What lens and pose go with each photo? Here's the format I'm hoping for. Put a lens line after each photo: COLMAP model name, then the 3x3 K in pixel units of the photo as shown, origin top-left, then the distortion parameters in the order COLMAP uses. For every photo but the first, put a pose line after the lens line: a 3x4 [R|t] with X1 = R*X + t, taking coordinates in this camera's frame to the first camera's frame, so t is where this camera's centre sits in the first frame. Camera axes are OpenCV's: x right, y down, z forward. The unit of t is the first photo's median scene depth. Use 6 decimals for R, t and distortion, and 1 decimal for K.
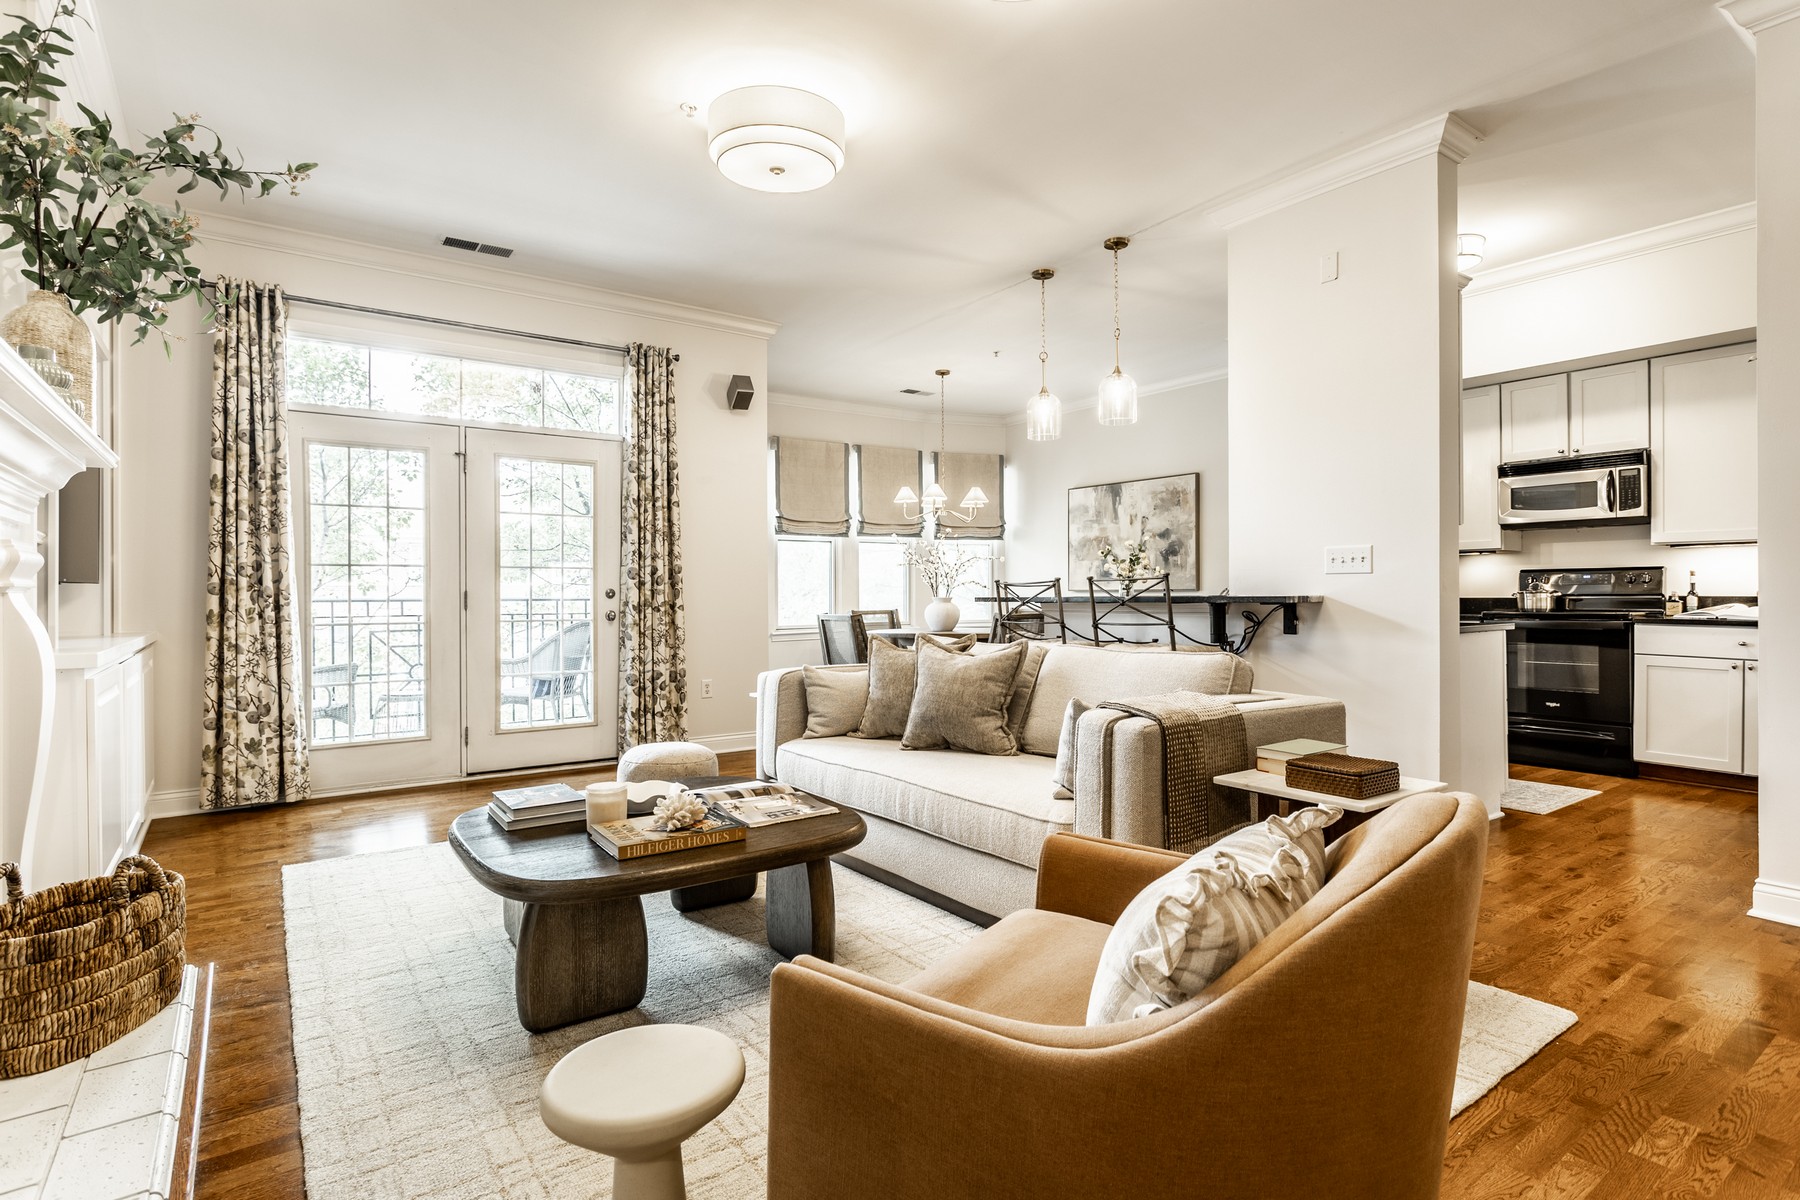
lens RADIAL K [[913.0, 0, 907.7], [0, 913.0, 591.1], [0, 0, 1]] dist [-0.001944, 0.001640]
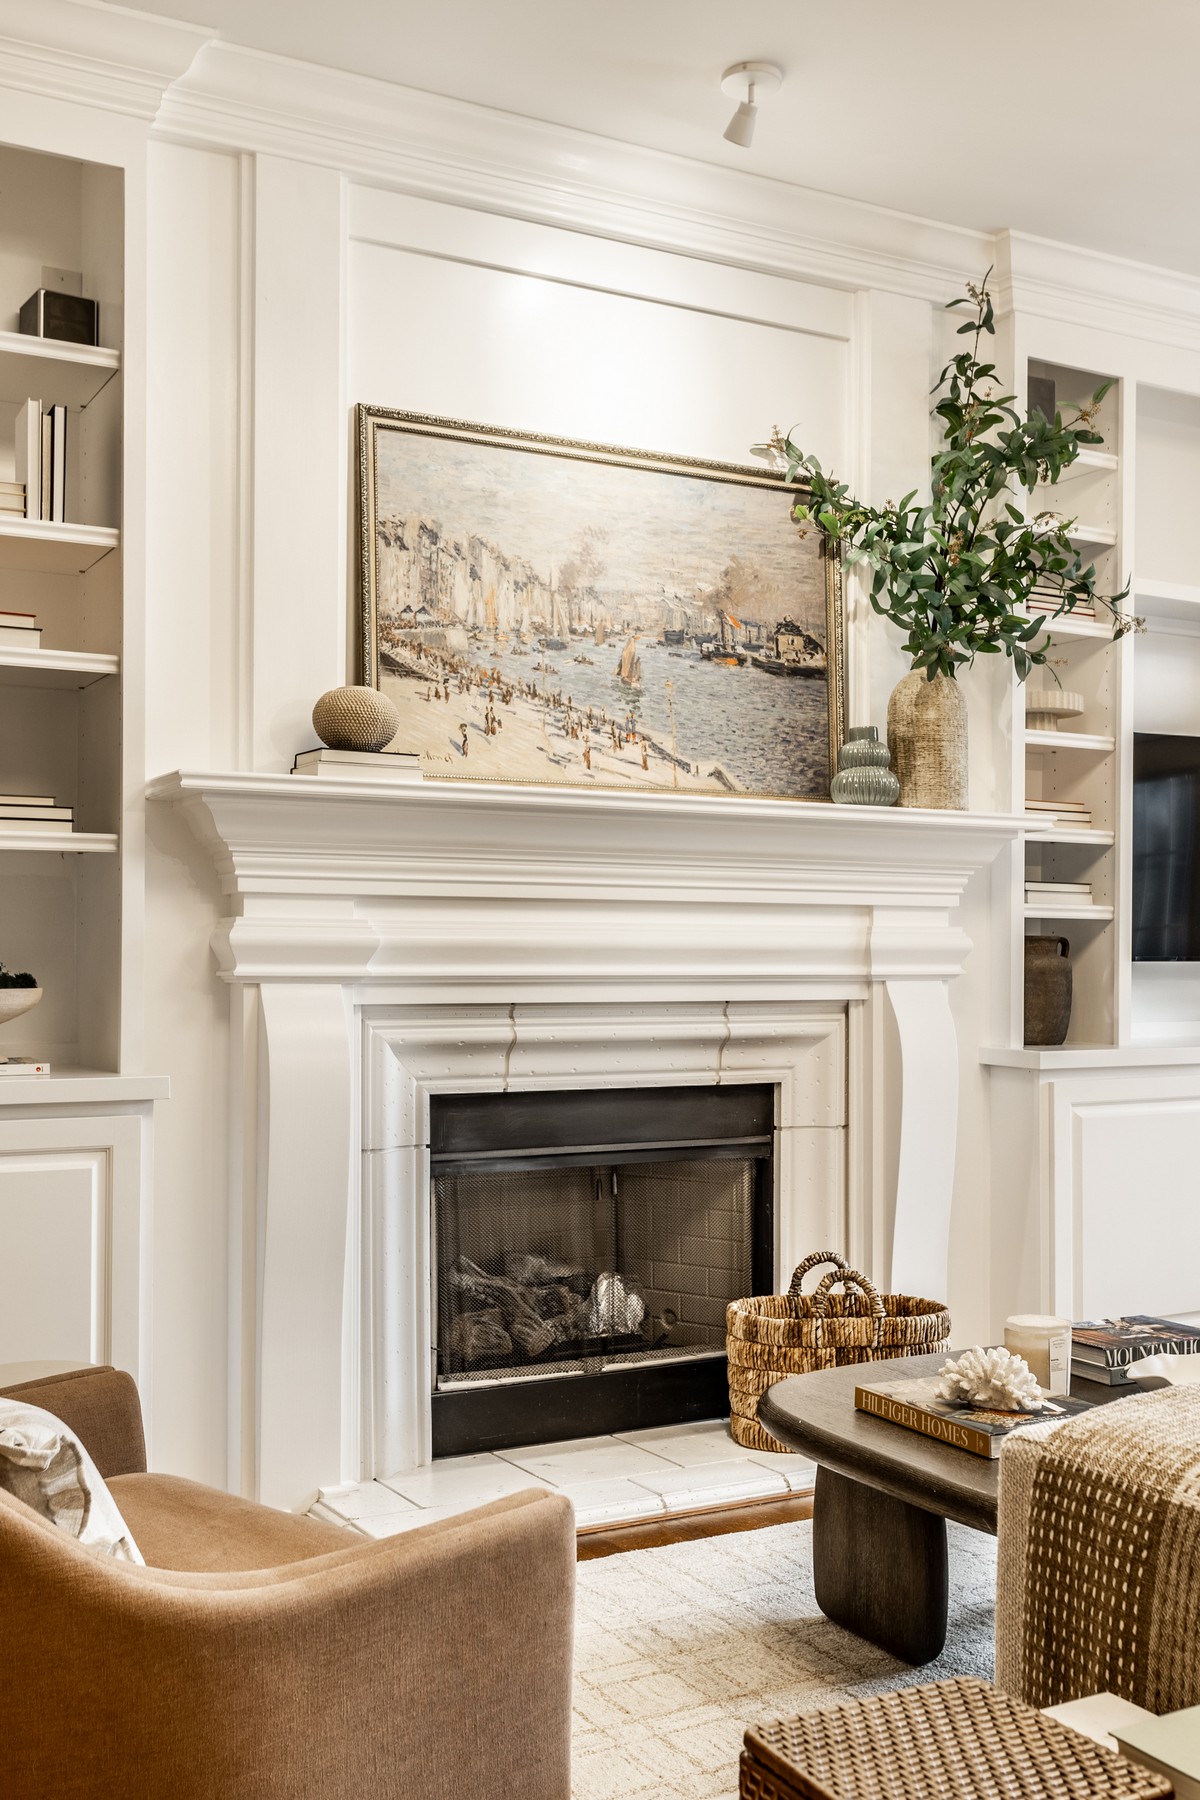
lens RADIAL K [[1828.3, 0, 637.4], [0, 1828.3, 931.2], [0, 0, 1]] dist [0.017336, 0.000000]
pose [[-0.101966, -0.008035, -0.994755, 0.419618], [0.001292, 0.999965, -0.008210, -0.014997], [0.994787, -0.002122, -0.101952, 0.405139]]
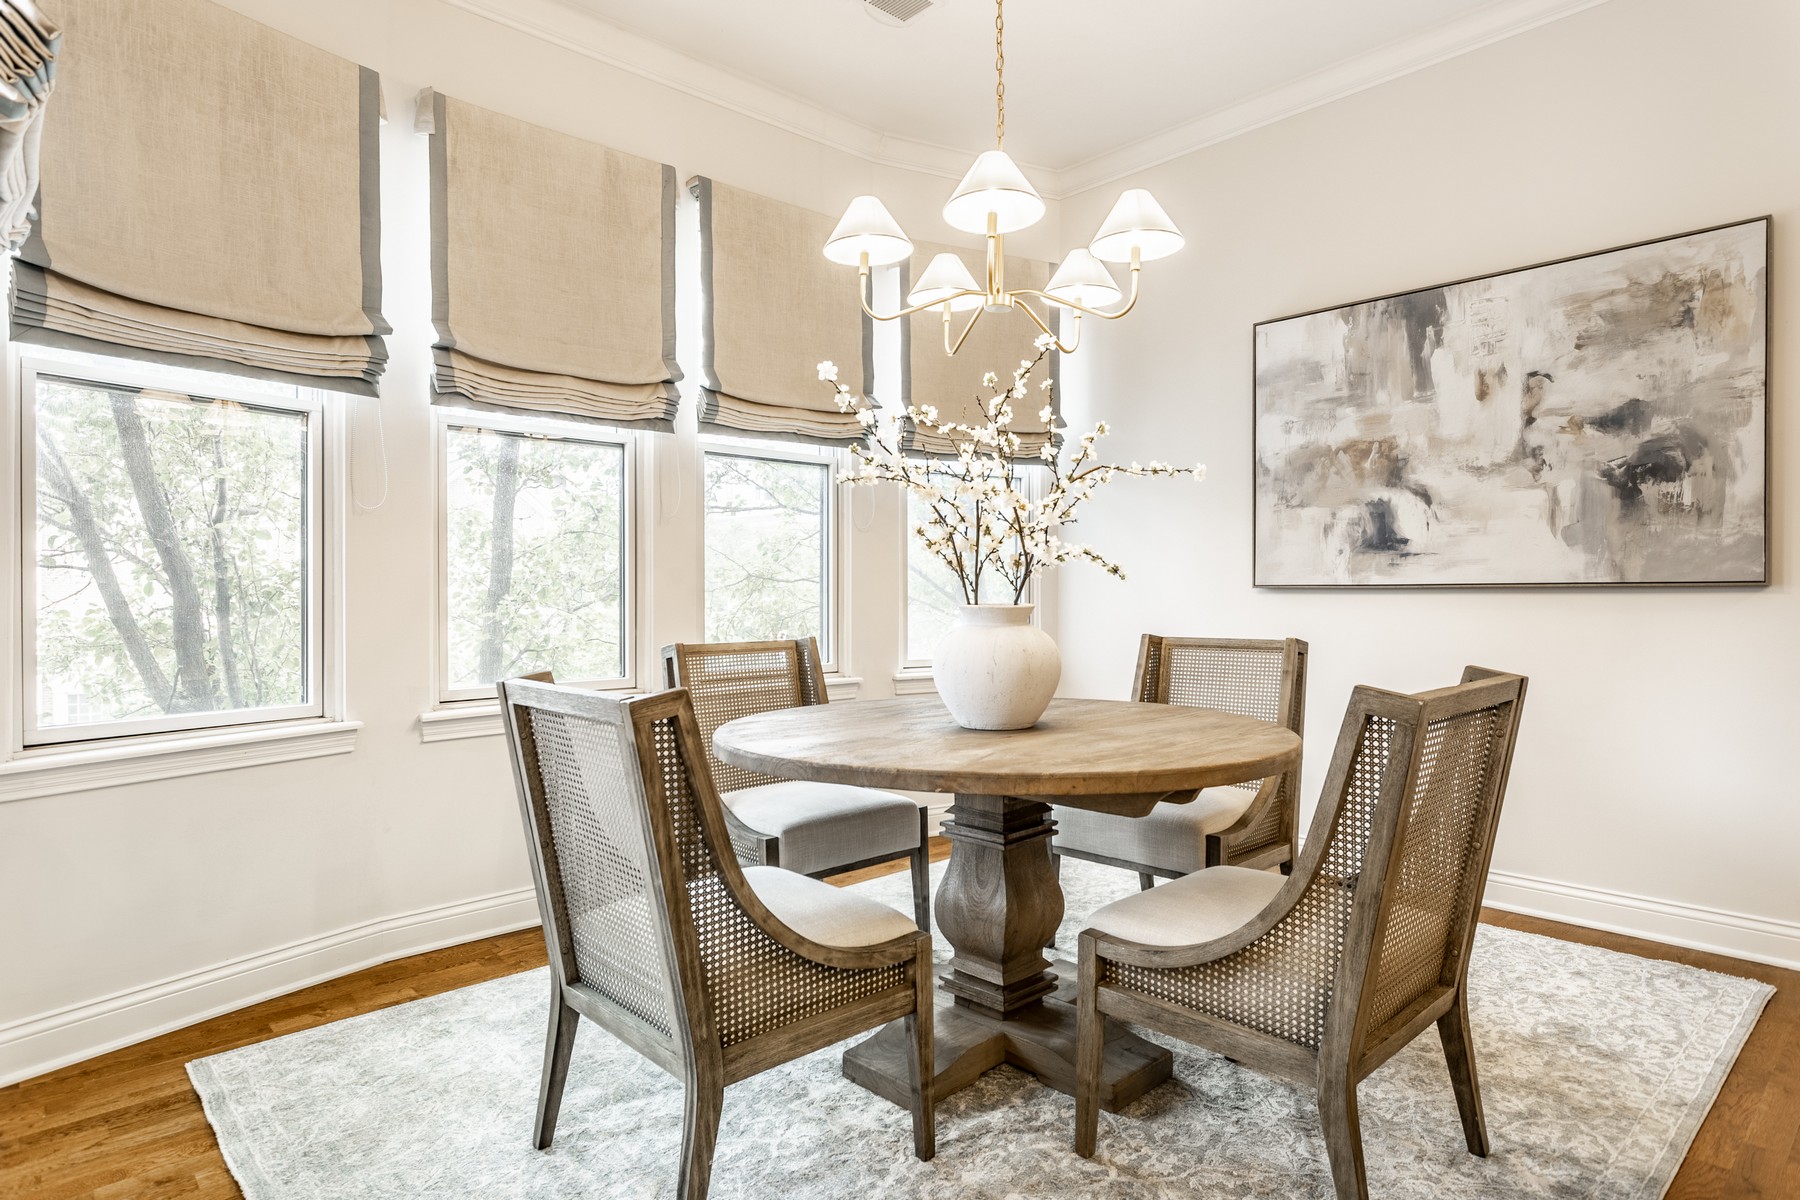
lens RADIAL K [[1004.2, 0, 888.3], [0, 1004.2, 597.8], [0, 0, 1]] dist [-0.008900, 0.003101]
pose [[0.993977, 0.002739, 0.109556, -0.041381], [-0.003248, 0.999985, 0.004474, 0.004758], [-0.109542, -0.004803, 0.993971, 1.018872]]
